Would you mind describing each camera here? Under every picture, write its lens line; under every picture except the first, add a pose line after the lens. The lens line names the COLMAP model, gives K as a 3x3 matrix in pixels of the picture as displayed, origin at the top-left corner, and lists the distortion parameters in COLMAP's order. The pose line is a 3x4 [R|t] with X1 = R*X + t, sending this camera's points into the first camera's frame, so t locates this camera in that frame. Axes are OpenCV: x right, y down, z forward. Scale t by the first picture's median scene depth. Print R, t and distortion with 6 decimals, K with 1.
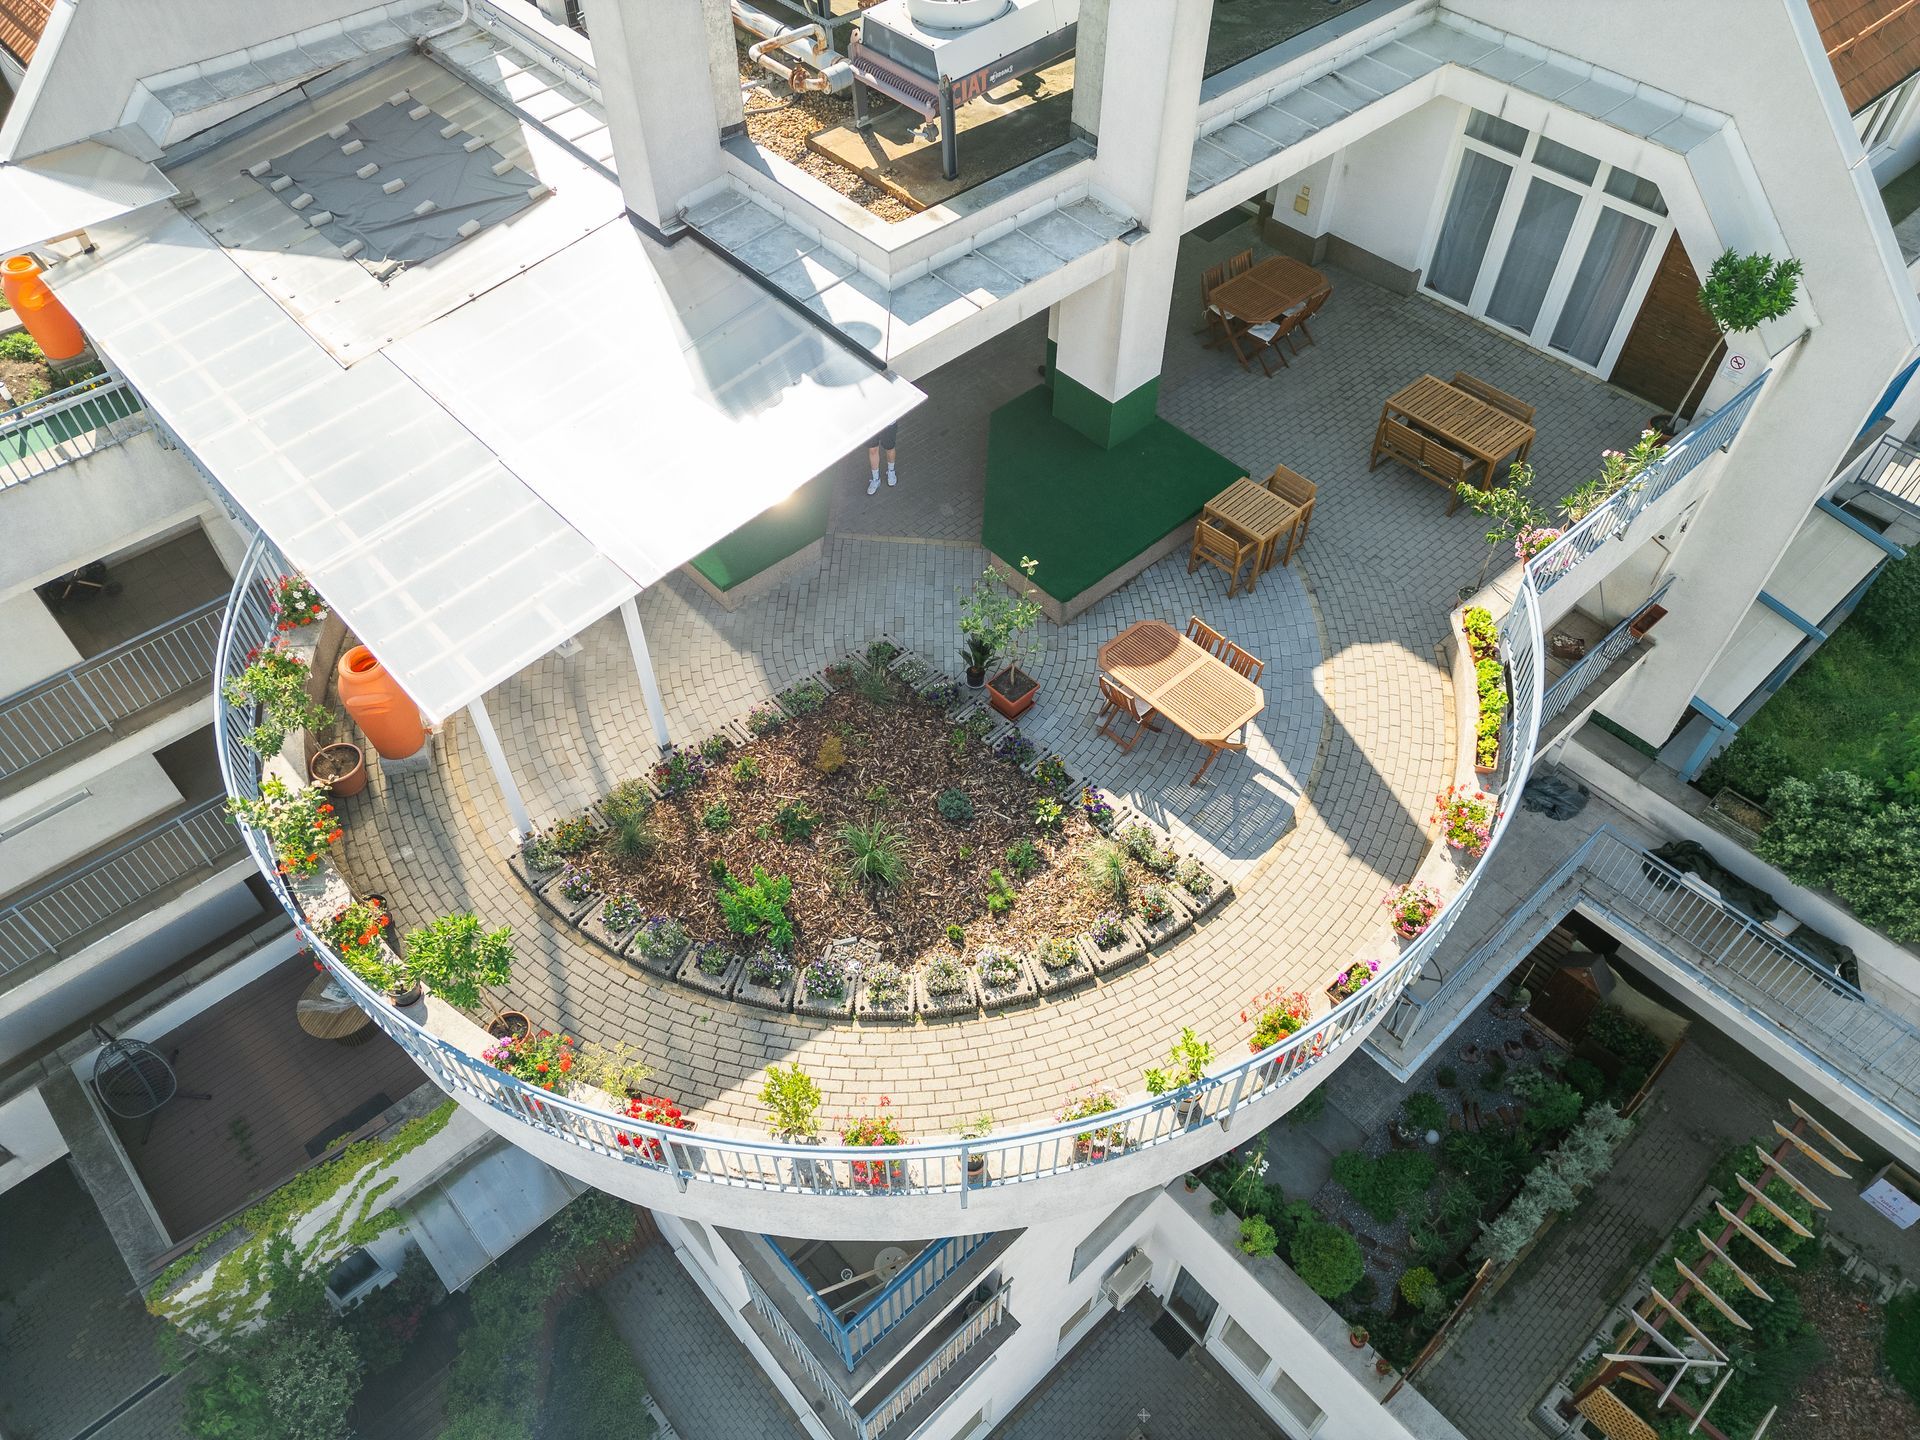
lens RADIAL K [[1374.9, 0, 956.0], [0, 1374.9, 724.4], [0, 0, 1]] dist [0.039208, -0.040053]
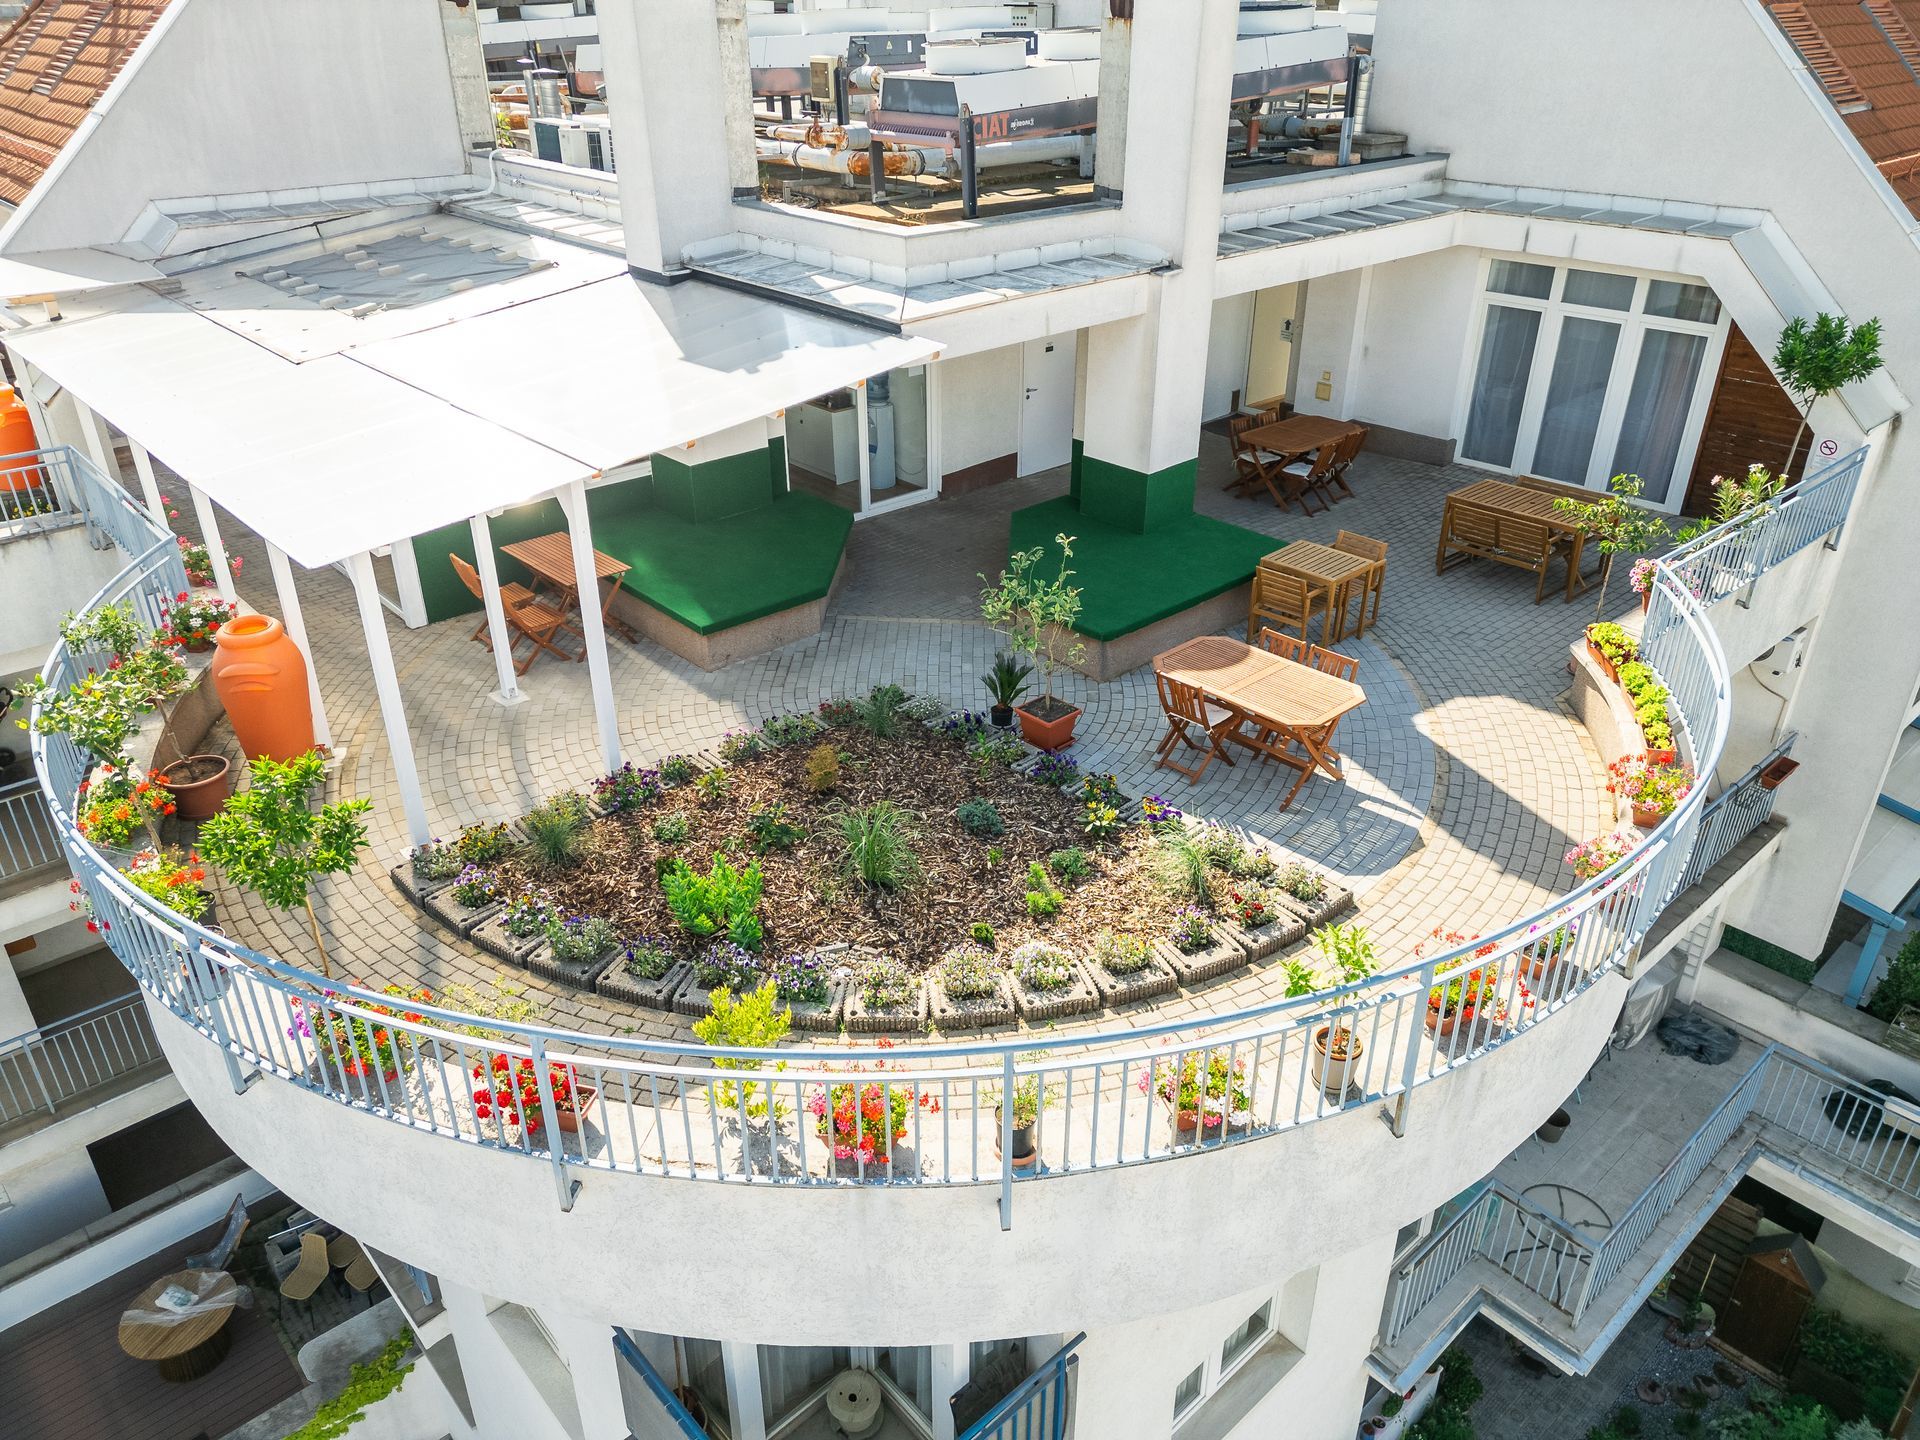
lens RADIAL K [[1374.9, 0, 954.8], [0, 1374.9, 711.2], [0, 0, 1]] dist [0.039208, -0.040053]
pose [[0.999995, 0.000087, -0.003056, -0.012348], [-0.001220, 0.927897, -0.372835, 0.287870], [0.002803, 0.372837, 0.927893, 0.252943]]
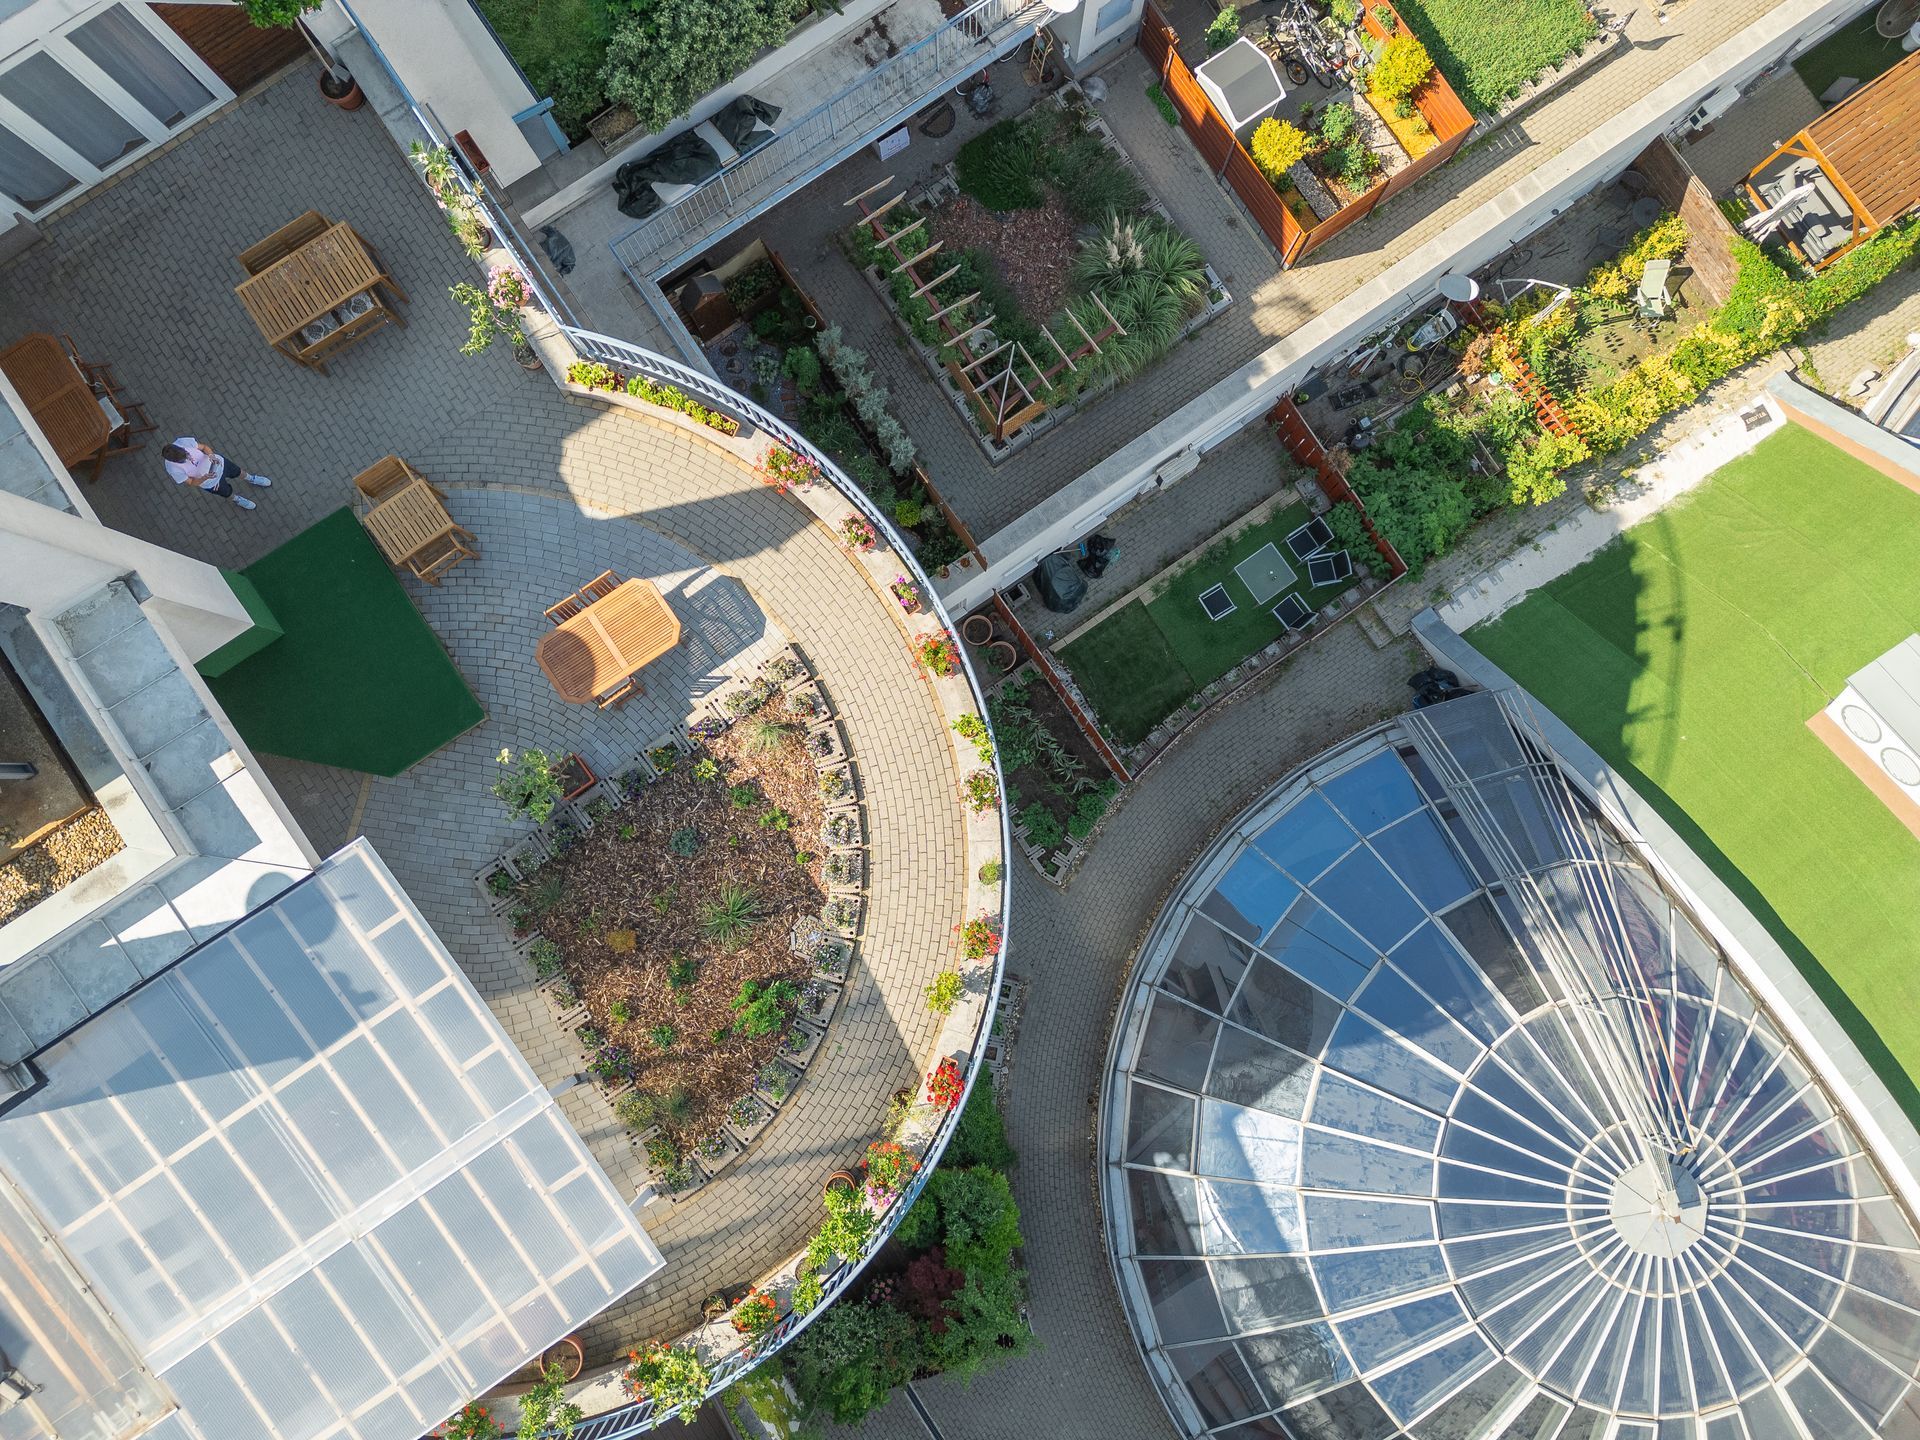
lens RADIAL K [[1374.9, 0, 1008.9], [0, 1374.9, 701.2], [0, 0, 1]] dist [0.039208, -0.040053]
pose [[0.137317, -0.985771, 0.096952, 0.043860], [0.731065, 0.166904, 0.661579, -0.562501], [-0.668347, -0.019968, 0.743581, -0.118760]]
